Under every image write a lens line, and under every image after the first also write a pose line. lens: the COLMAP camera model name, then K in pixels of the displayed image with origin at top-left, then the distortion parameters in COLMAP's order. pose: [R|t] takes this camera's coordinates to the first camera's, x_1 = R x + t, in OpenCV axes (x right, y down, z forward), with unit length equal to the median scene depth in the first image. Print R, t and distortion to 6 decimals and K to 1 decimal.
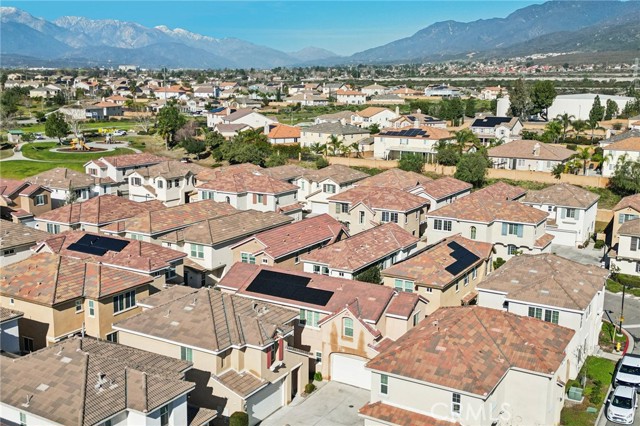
lens RADIAL K [[683.8, 0, 320.0], [0, 683.8, 213.0], [0, 0, 1]] dist [0.126609, -0.335348]
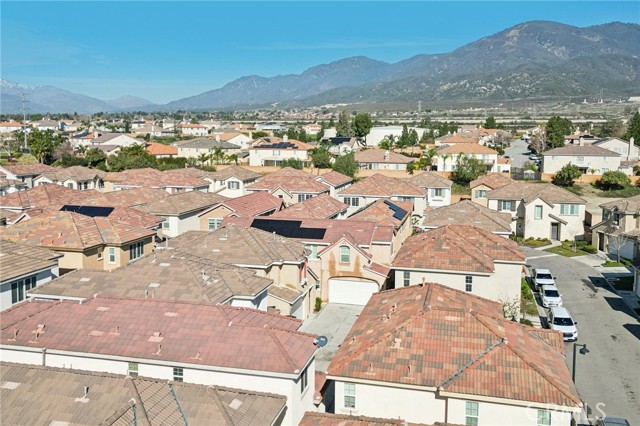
lens RADIAL K [[611.2, 0, 320.0], [0, 611.2, 213.0], [0, 0, 1]] dist [0.108062, -0.217118]
pose [[0.959573, -0.042137, 0.278289, -0.133567], [0.056265, 0.997491, -0.042973, 0.061975], [-0.275780, 0.056894, 0.959536, -0.011222]]
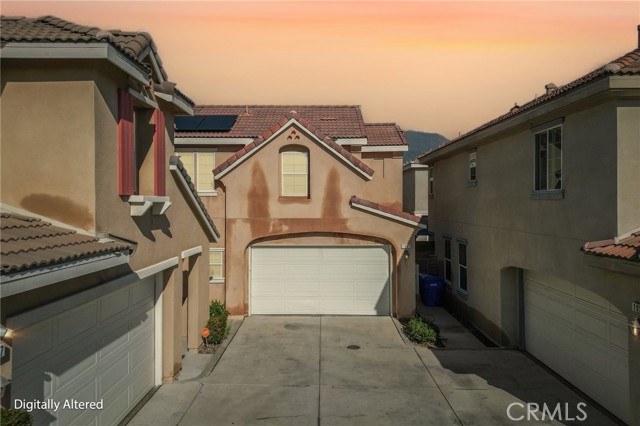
lens RADIAL K [[446.2, 0, 320.5], [0, 446.2, 201.1], [0, 0, 1]] dist [0.000573, 0.000034]
pose [[0.869420, -0.005983, 0.494037, -0.036456], [0.099329, 0.981628, -0.162913, 0.103991], [-0.483986, 0.190712, 0.854041, 0.341944]]
